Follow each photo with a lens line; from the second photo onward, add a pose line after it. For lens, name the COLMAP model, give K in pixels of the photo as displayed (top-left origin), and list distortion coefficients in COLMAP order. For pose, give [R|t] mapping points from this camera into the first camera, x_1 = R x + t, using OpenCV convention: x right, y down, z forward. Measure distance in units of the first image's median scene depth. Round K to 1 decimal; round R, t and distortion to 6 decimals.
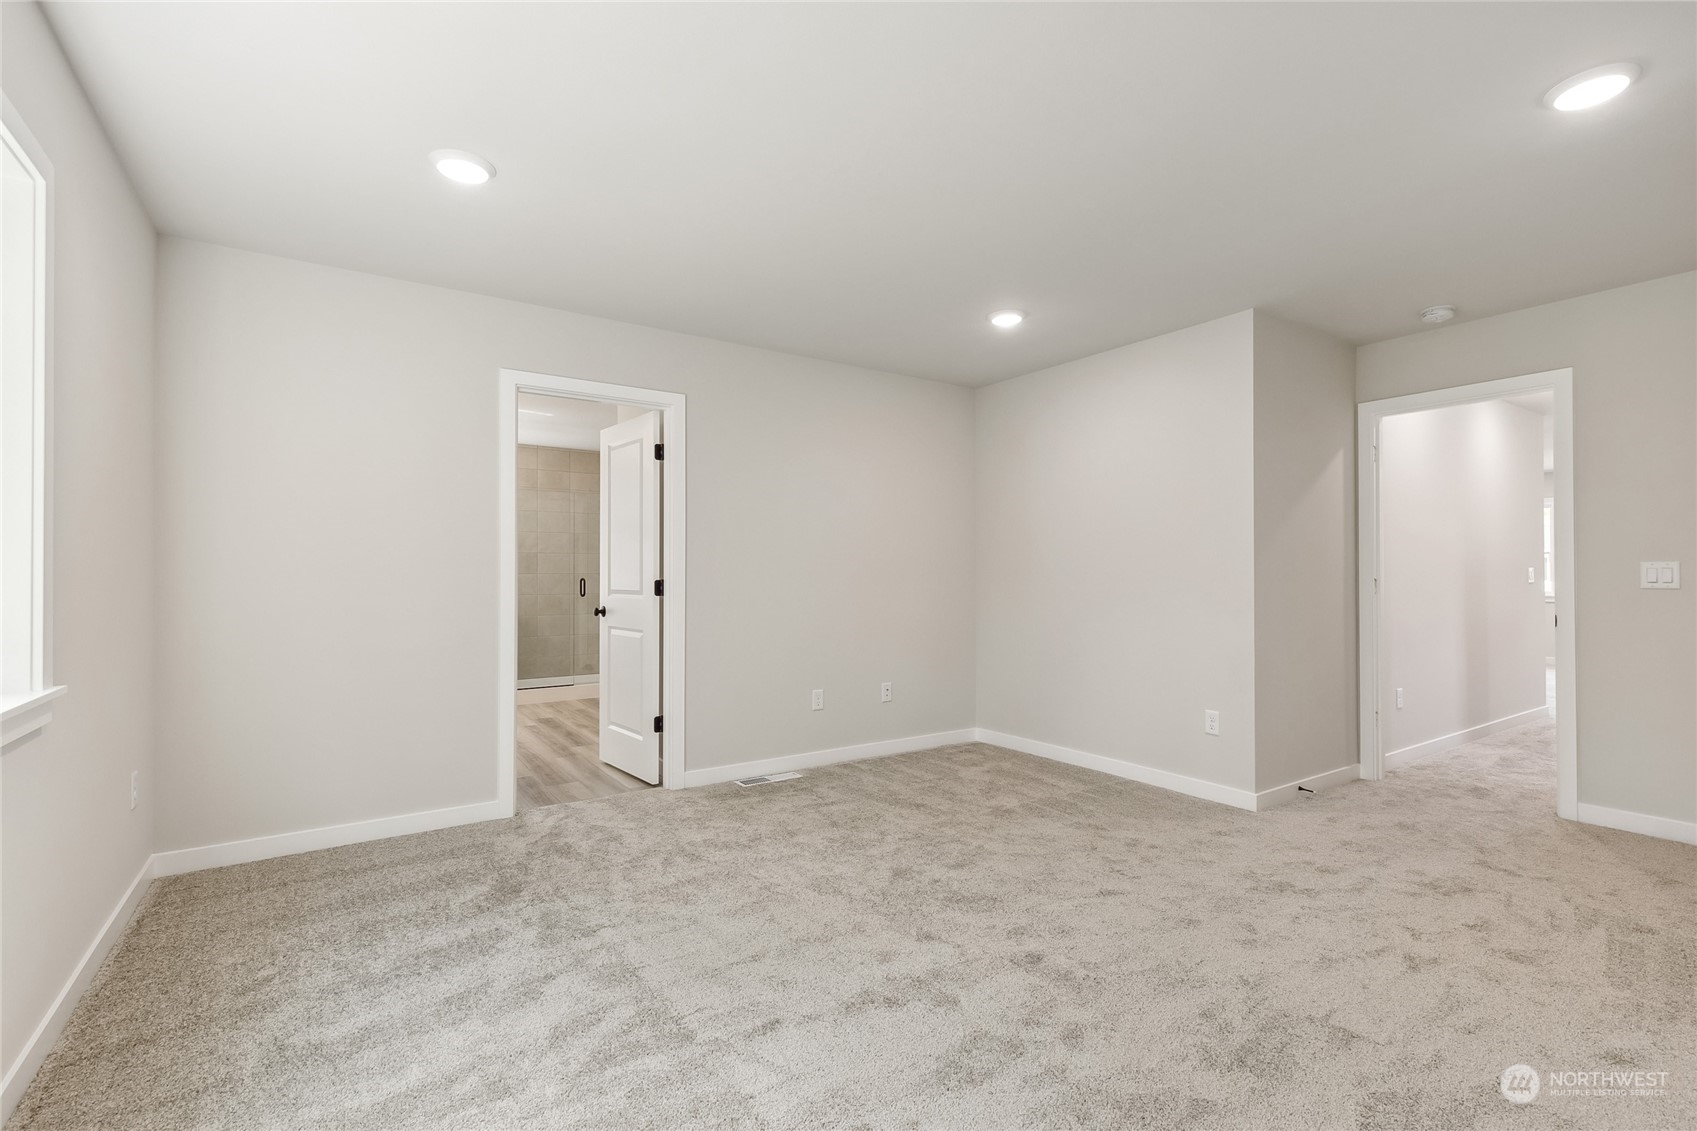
lens RADIAL K [[761.0, 0, 846.2], [0, 761.0, 570.2], [0, 0, 1]] dist [0.010701, -0.000440]
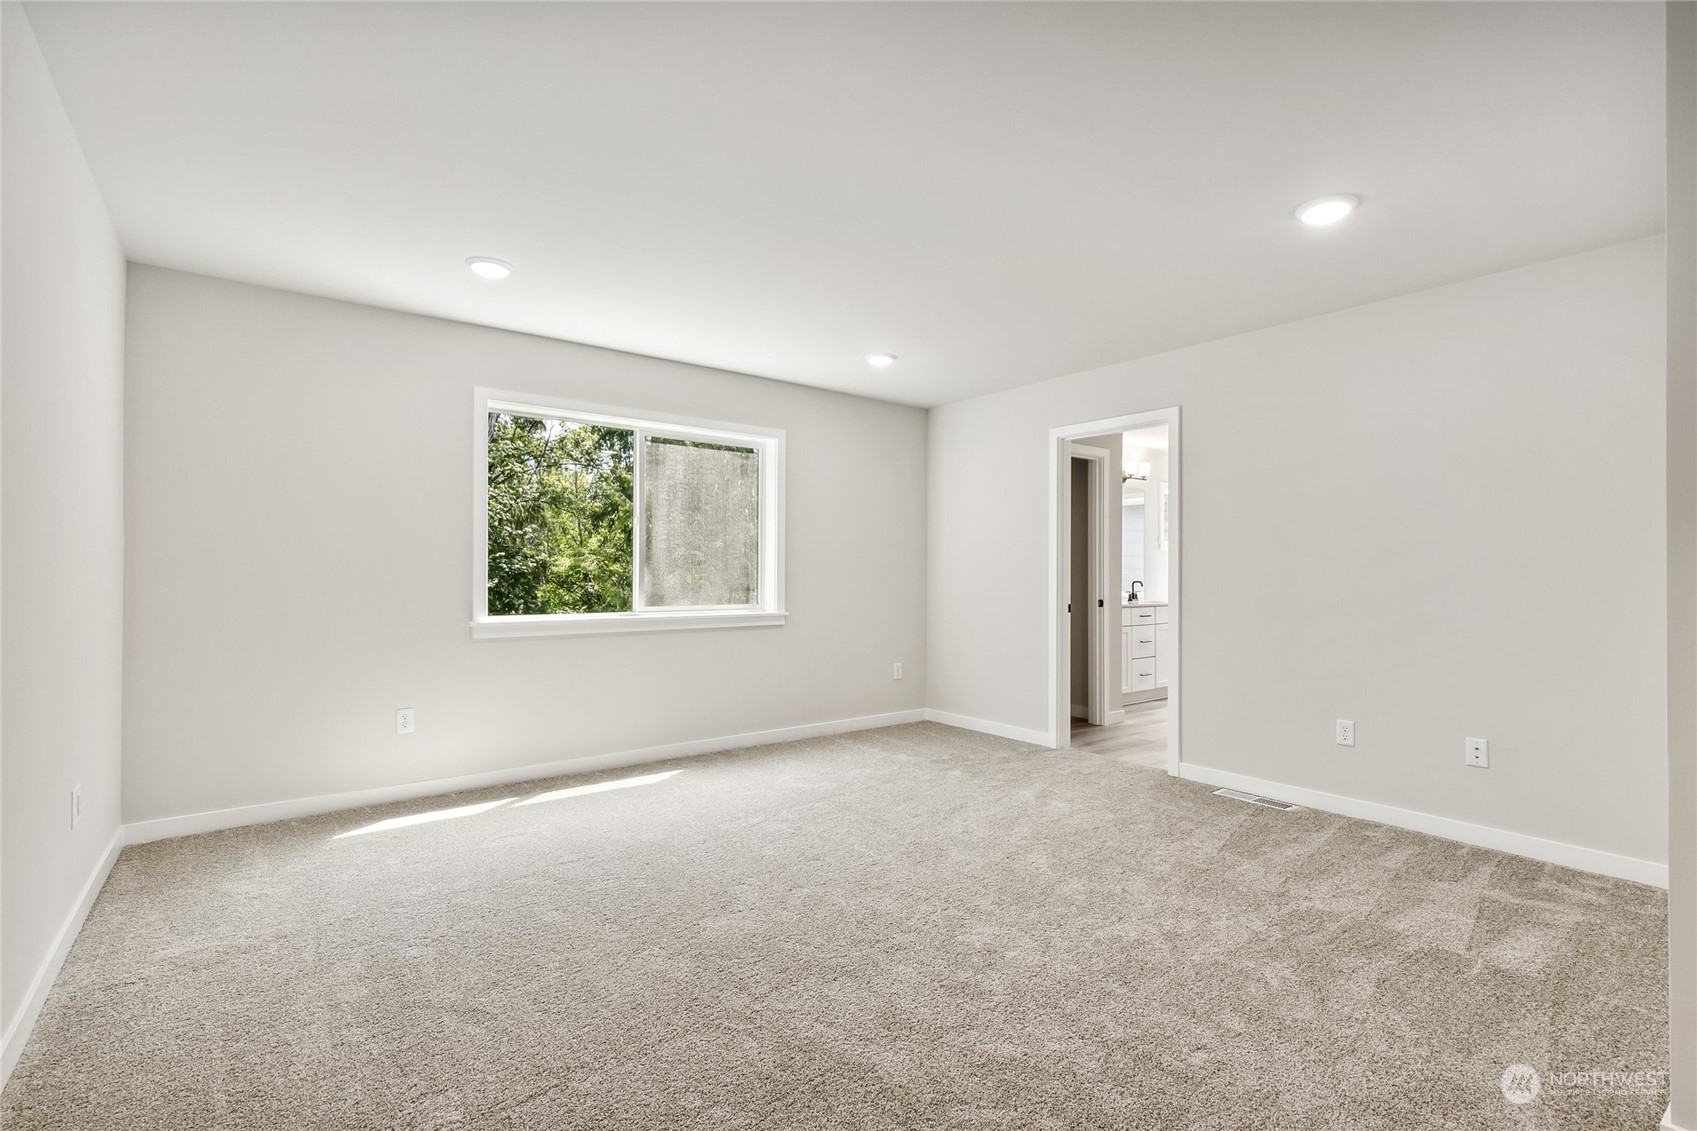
lens RADIAL K [[761.0, 0, 847.6], [0, 761.0, 564.1], [0, 0, 1]] dist [0.010701, -0.000440]
pose [[0.076886, -0.001085, -0.997039, 0.822650], [0.004973, 0.999987, -0.000704, -0.011660], [0.997028, -0.004905, 0.076890, 0.465285]]
